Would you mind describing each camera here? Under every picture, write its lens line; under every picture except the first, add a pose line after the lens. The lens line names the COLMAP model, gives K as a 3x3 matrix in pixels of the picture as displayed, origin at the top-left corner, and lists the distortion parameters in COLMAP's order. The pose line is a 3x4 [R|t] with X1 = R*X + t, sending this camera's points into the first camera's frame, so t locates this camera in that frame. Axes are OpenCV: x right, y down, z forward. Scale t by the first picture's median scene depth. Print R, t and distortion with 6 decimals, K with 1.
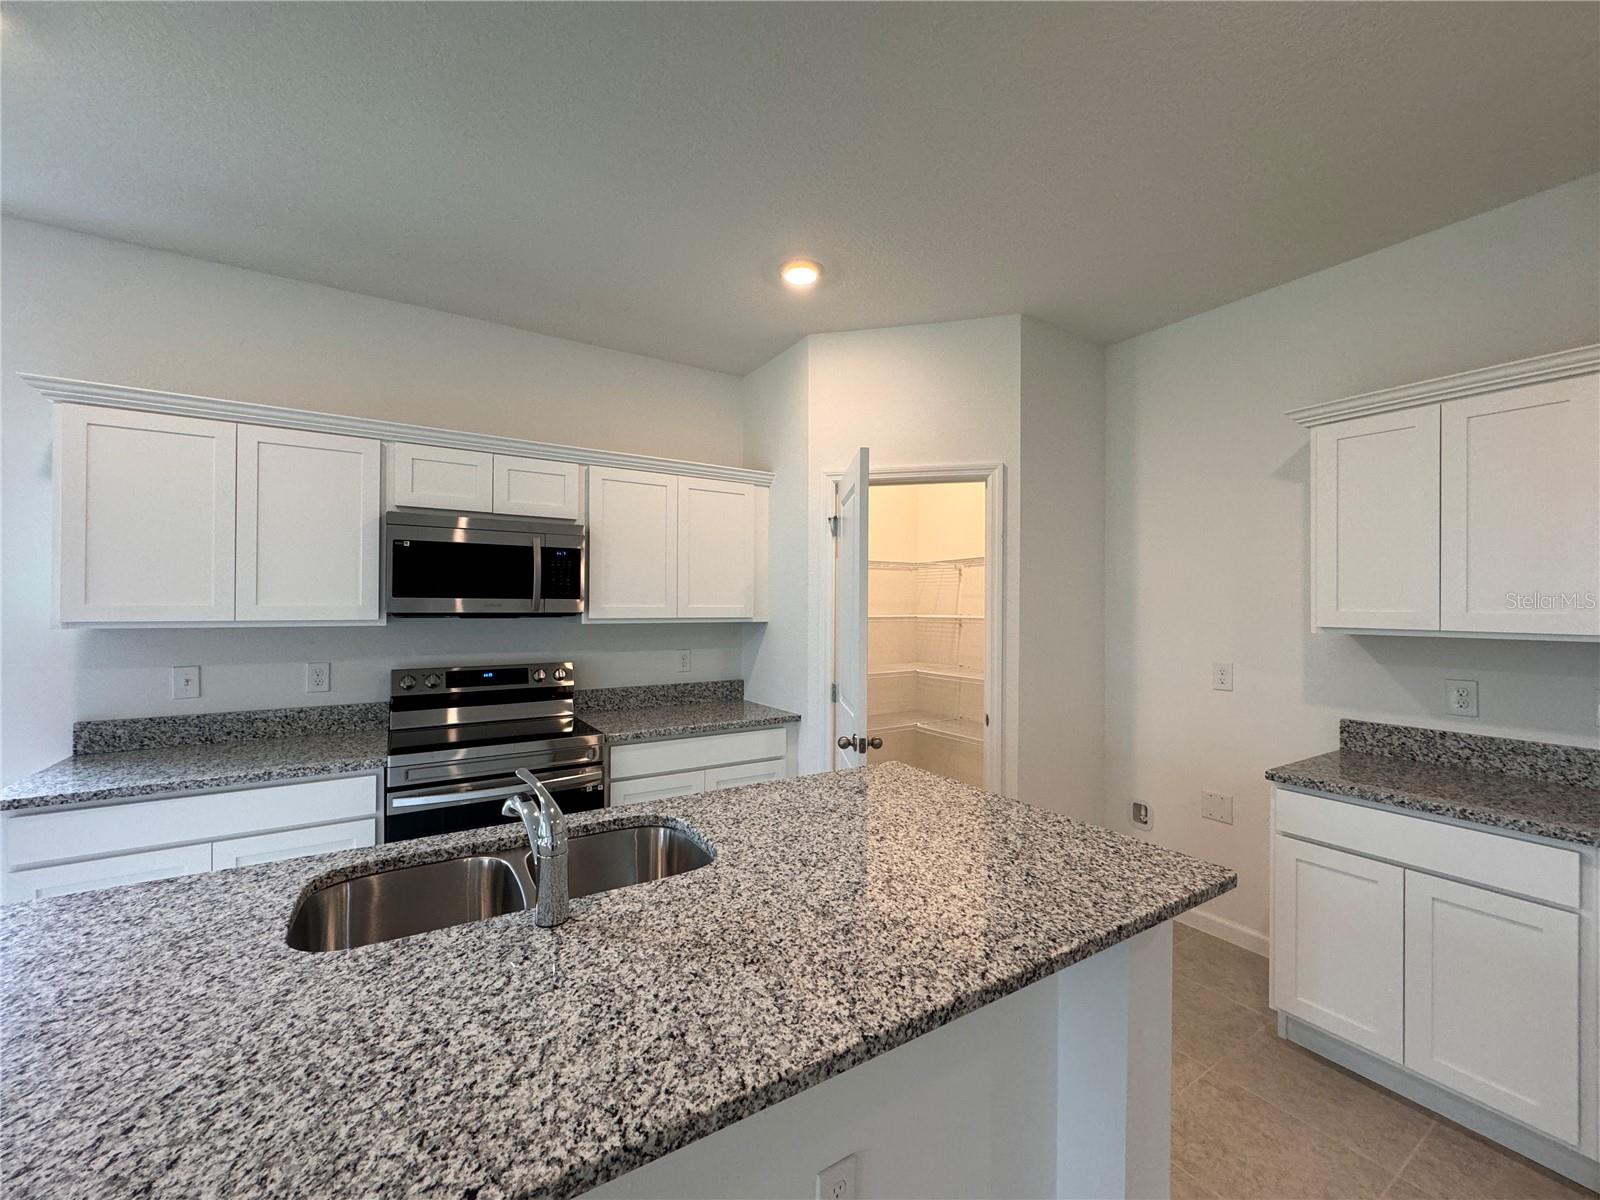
lens RADIAL K [[637.2, 0, 800.3], [0, 637.2, 598.2], [0, 0, 1]] dist [-0.001281, 0.001037]
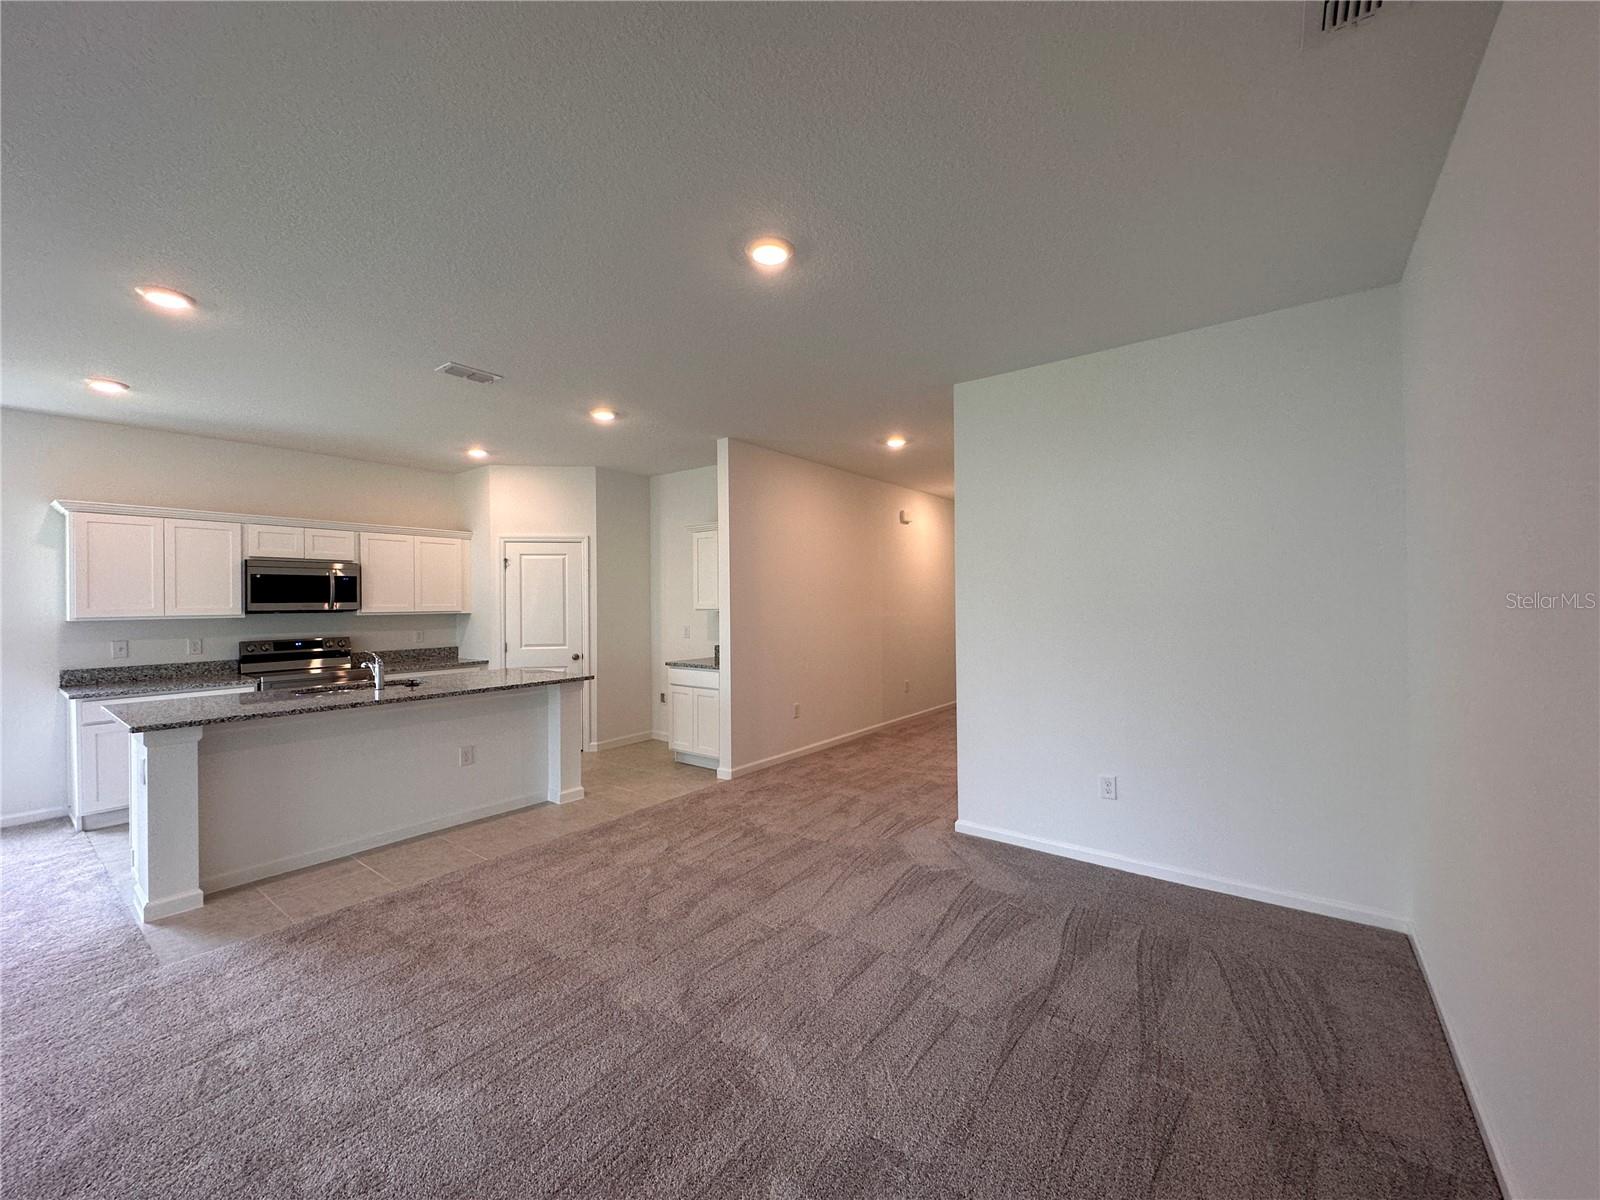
lens RADIAL K [[639.4, 0, 803.4], [0, 639.4, 599.0], [0, 0, 1]] dist [-0.002878, 0.000744]
pose [[0.934822, -0.012964, 0.354881, 0.359214], [0.010669, 0.999908, 0.008423, -0.017077], [-0.354957, -0.004088, 0.934874, -1.986211]]
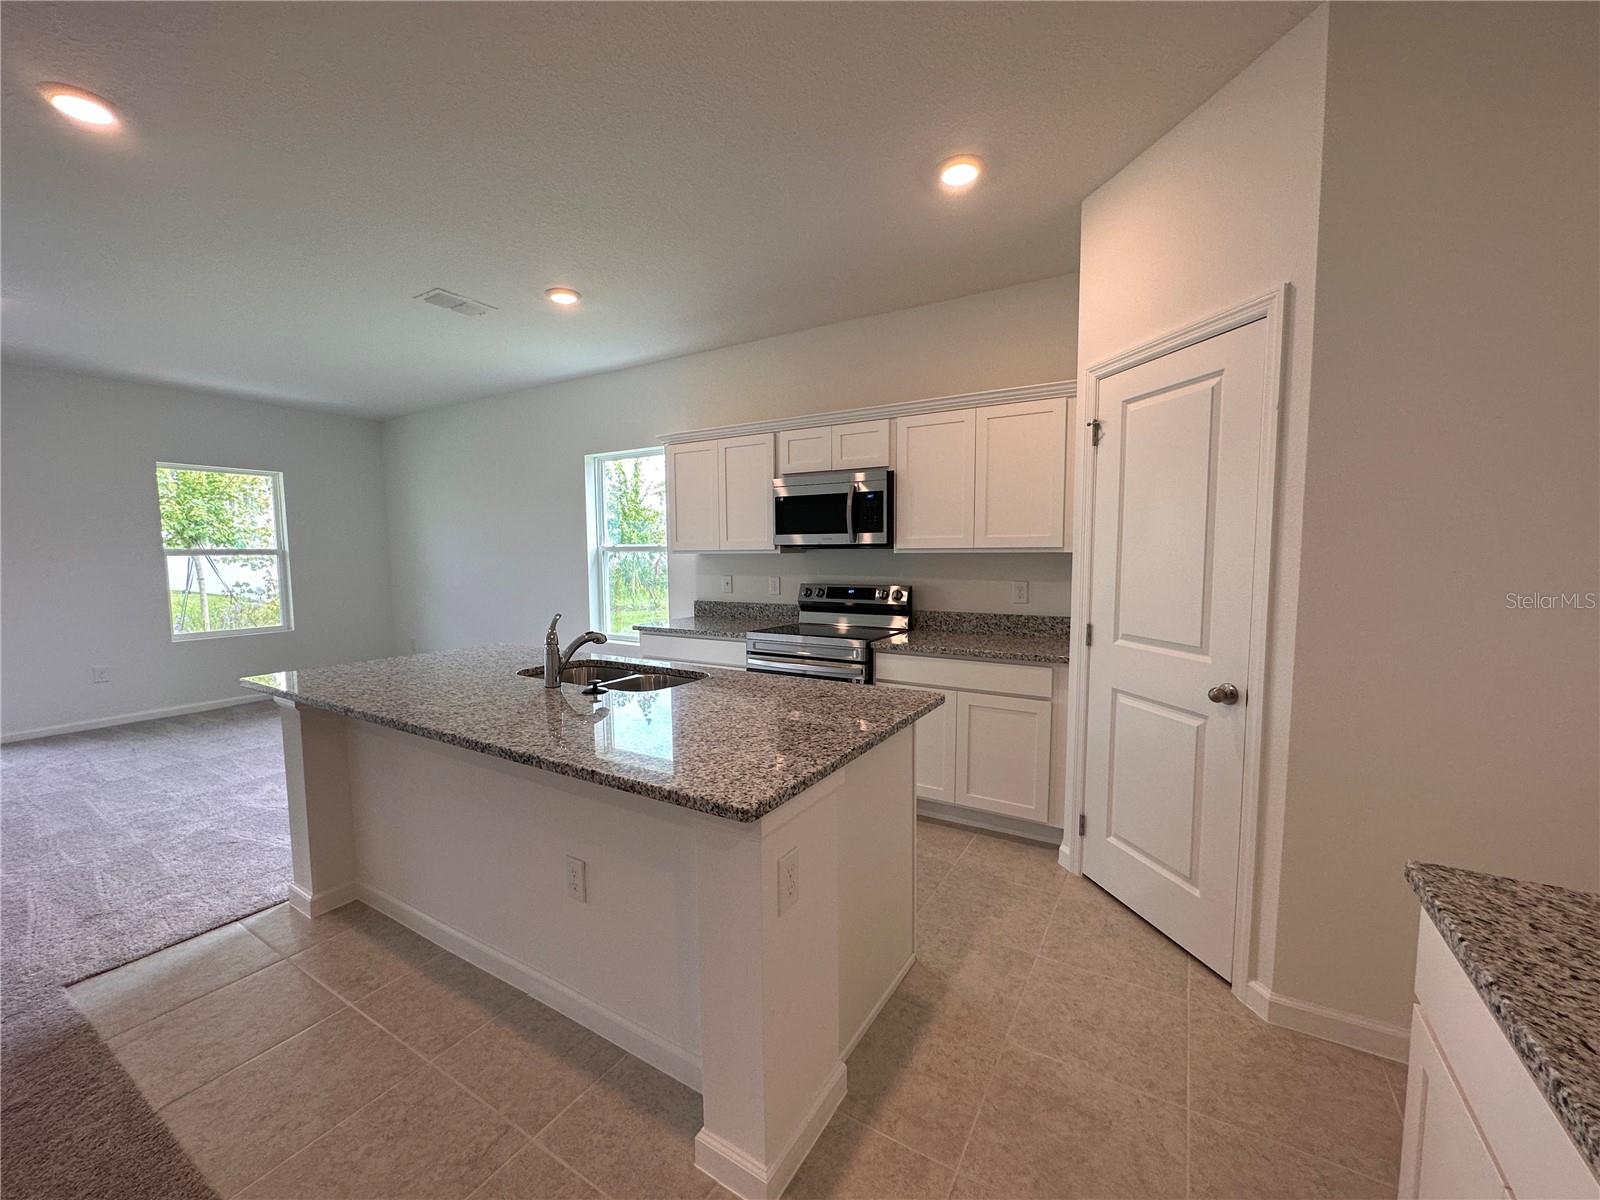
lens RADIAL K [[639.4, 0, 802.4], [0, 639.4, 602.0], [0, 0, 1]] dist [-0.002878, 0.000744]
pose [[0.446795, 0.064311, -0.892322, 1.054203], [0.019268, 0.996490, 0.081466, 0.048102], [0.894429, -0.053592, 0.443988, 0.480079]]
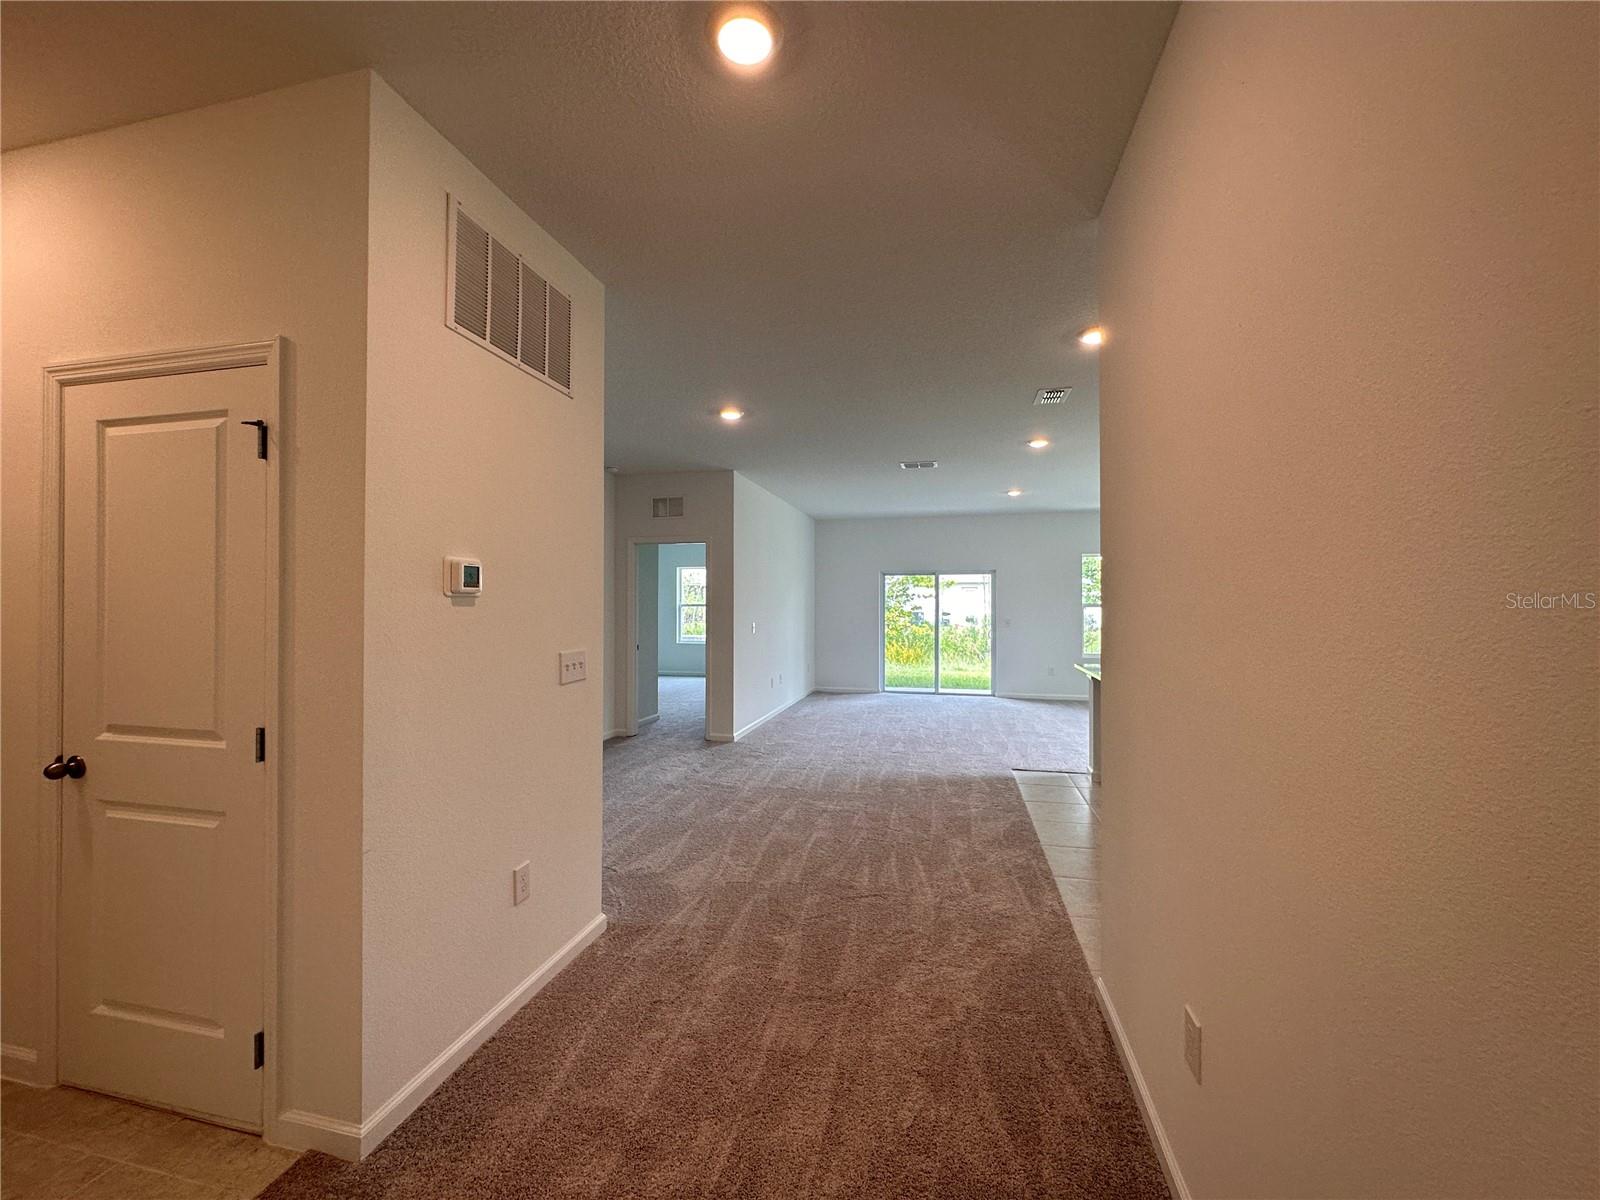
lens RADIAL K [[639.4, 0, 802.2], [0, 639.4, 601.7], [0, 0, 1]] dist [-0.002878, 0.000744]
pose [[-0.708115, -0.010297, -0.706022, 2.309591], [0.001780, 0.999864, -0.016368, 0.052141], [0.706095, -0.012847, -0.708001, 1.203901]]
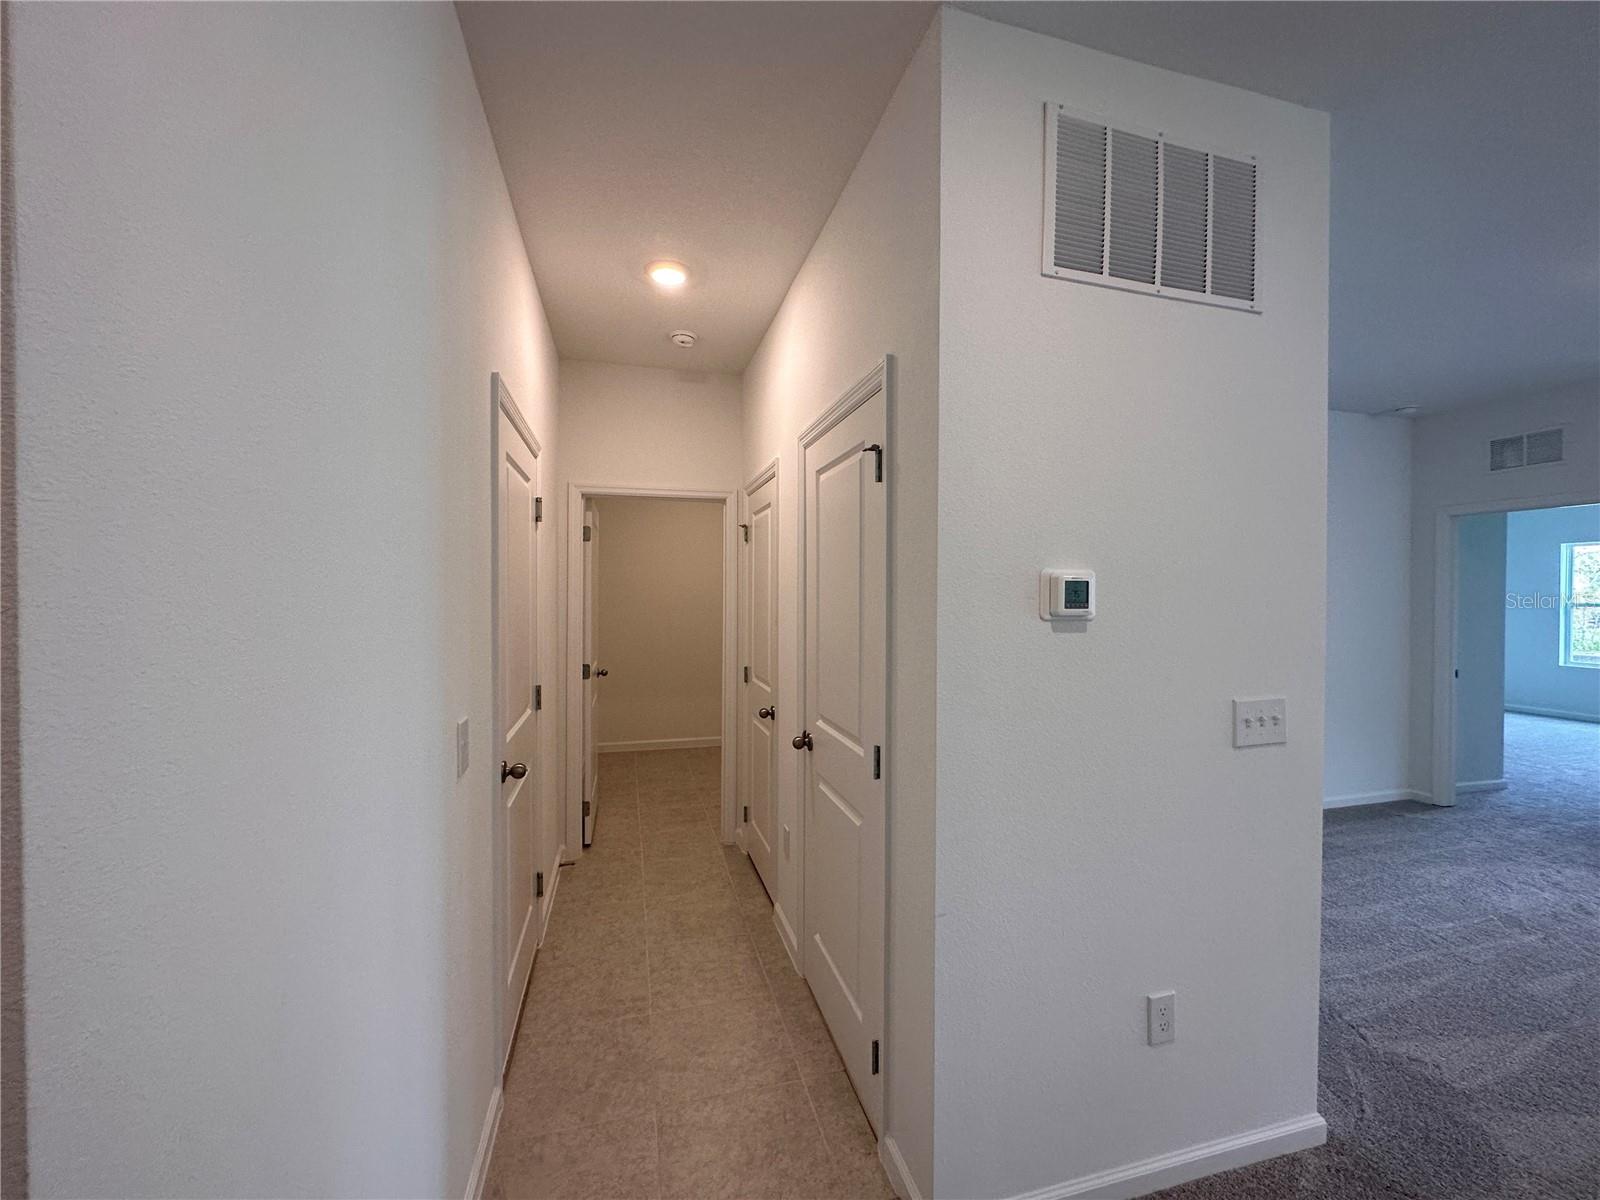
lens RADIAL K [[639.4, 0, 803.3], [0, 639.4, 599.2], [0, 0, 1]] dist [-0.002878, 0.000744]
pose [[-0.958048, -0.012994, 0.286314, 2.051755], [-0.013405, 0.999910, 0.000524, 0.002852], [-0.286295, -0.003336, -0.958136, 0.936296]]
